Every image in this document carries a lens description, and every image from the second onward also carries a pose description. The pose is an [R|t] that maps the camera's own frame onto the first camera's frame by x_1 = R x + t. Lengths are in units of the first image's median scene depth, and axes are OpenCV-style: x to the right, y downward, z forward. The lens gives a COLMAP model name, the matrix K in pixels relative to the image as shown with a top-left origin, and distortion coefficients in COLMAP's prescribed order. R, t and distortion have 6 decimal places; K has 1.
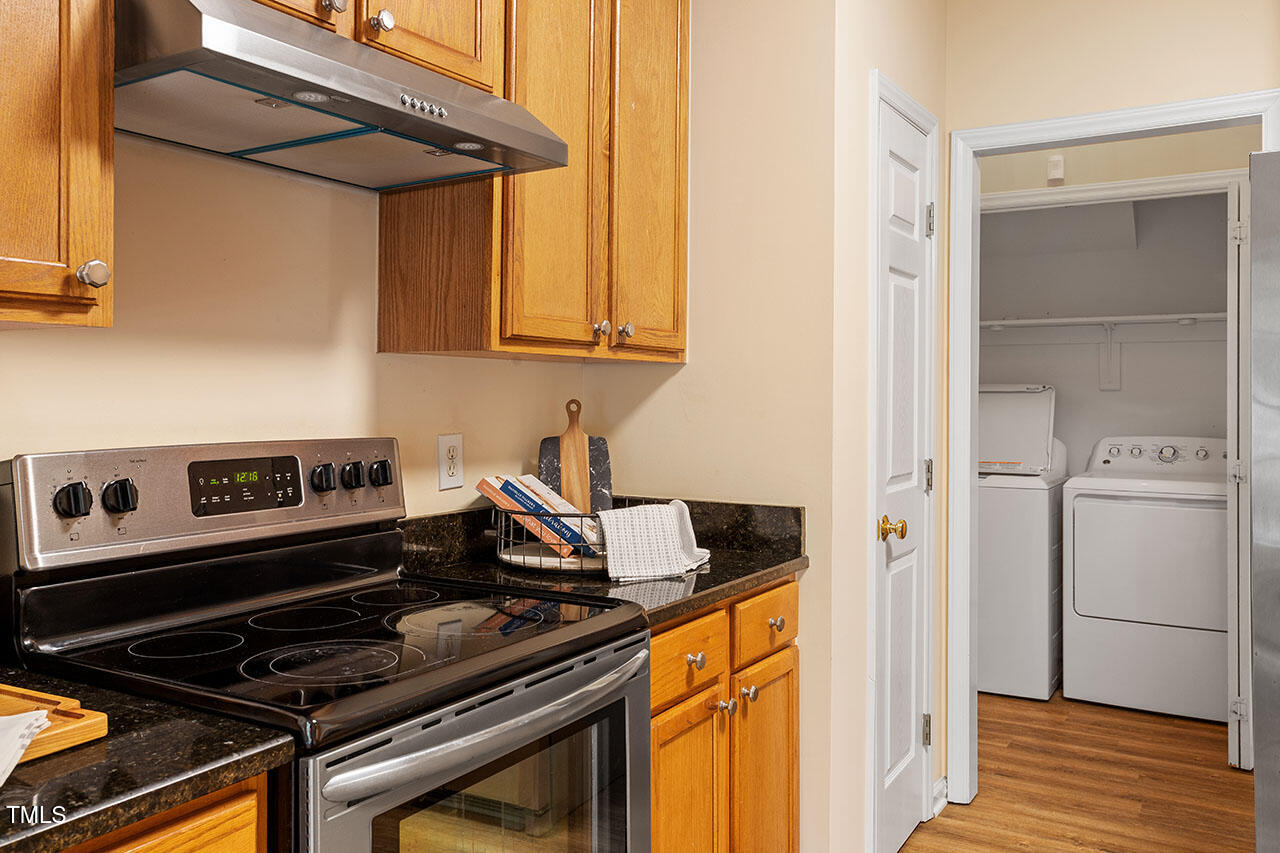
lens RADIAL K [[1030.8, 0, 634.5], [0, 1030.8, 398.8], [0, 0, 1]] dist [0.007516, 0.000849]
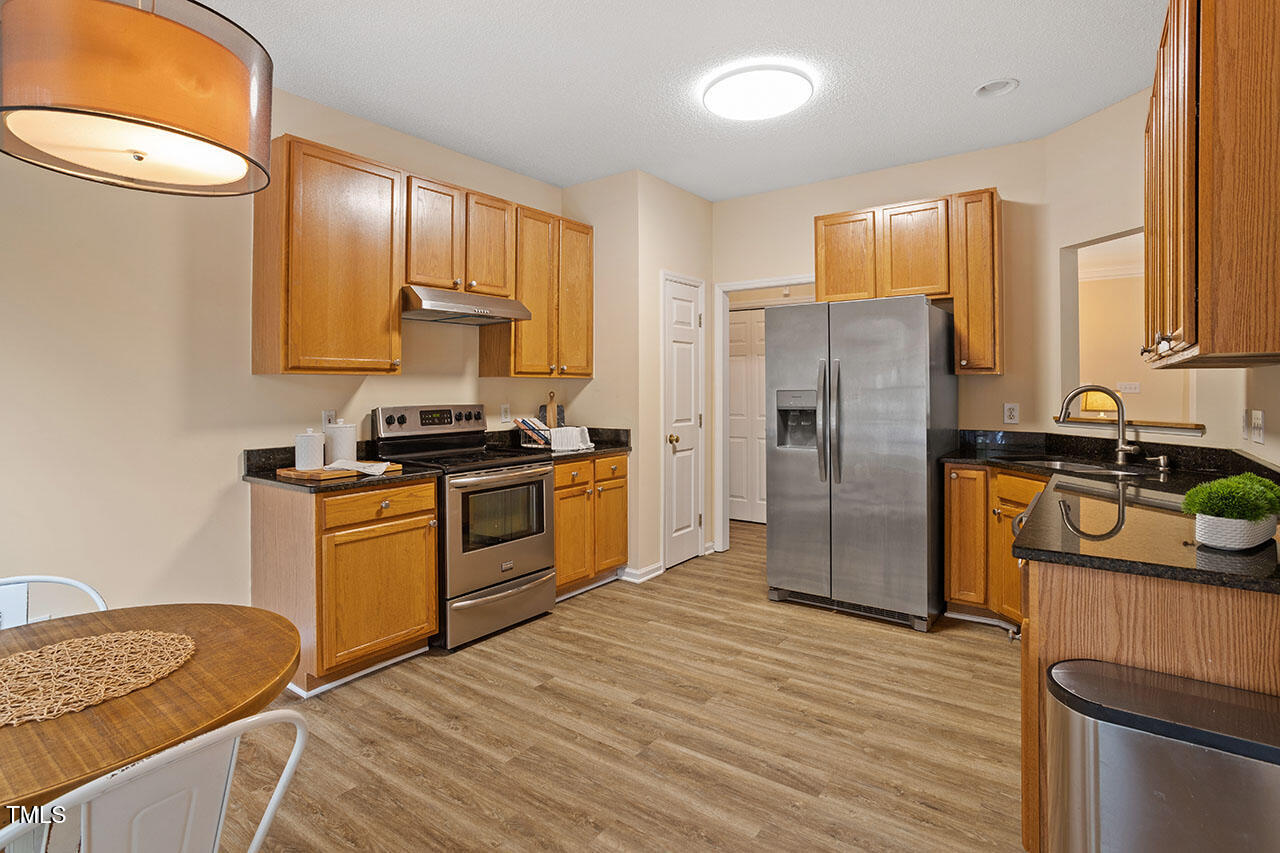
lens RADIAL K [[639.6, 0, 631.8], [0, 639.6, 387.4], [0, 0, 1]] dist [-0.047075, 0.026689]
pose [[0.995668, -0.006940, -0.092724, 0.375832], [0.006614, 0.999971, -0.003823, -0.003332], [0.092748, 0.003193, 0.995685, -0.840057]]
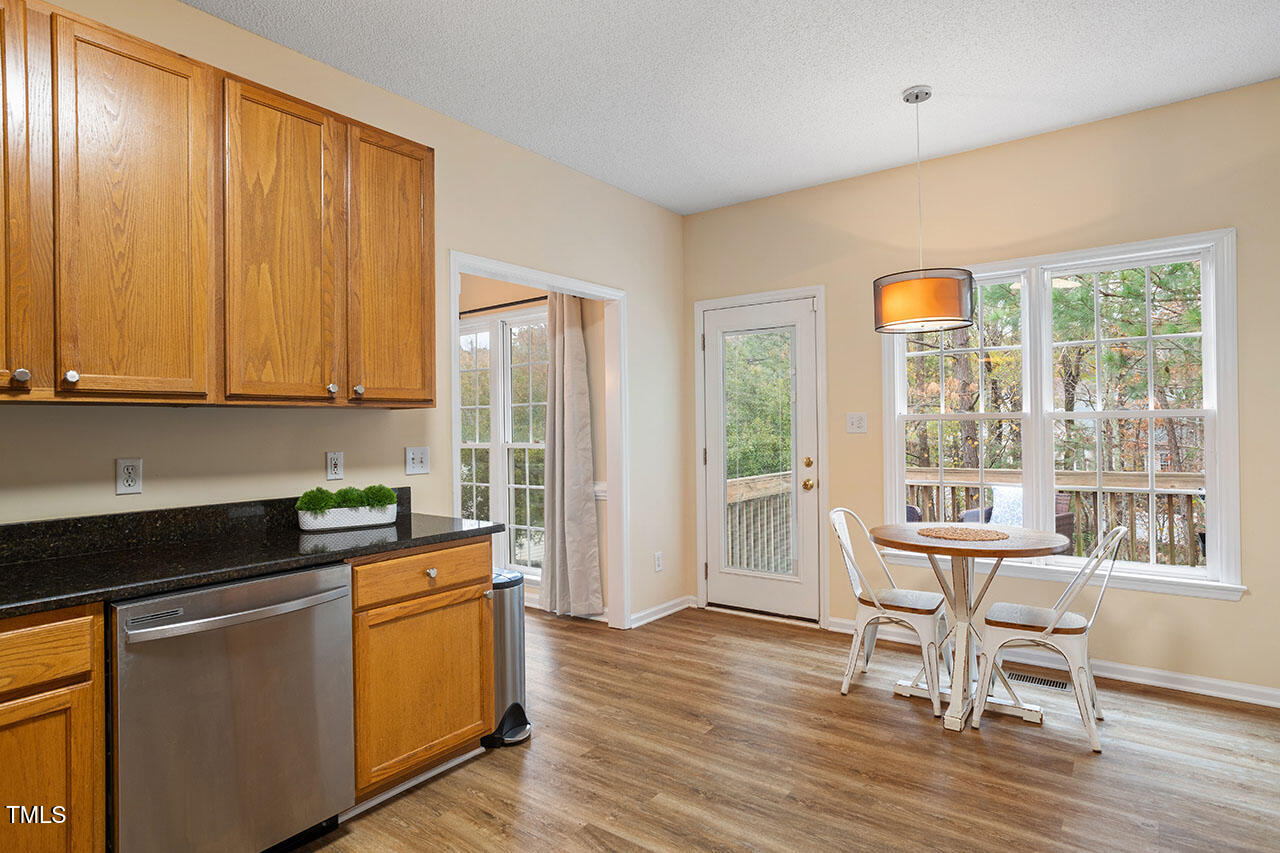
lens RADIAL K [[686.9, 0, 633.1], [0, 686.9, 422.5], [0, 0, 1]] dist [0.002934, 0.000526]
pose [[-0.994115, 0.010496, 0.107821, 0.373170], [0.010346, 0.999945, -0.001946, -0.002449], [-0.107835, -0.000819, -0.994168, 1.098924]]
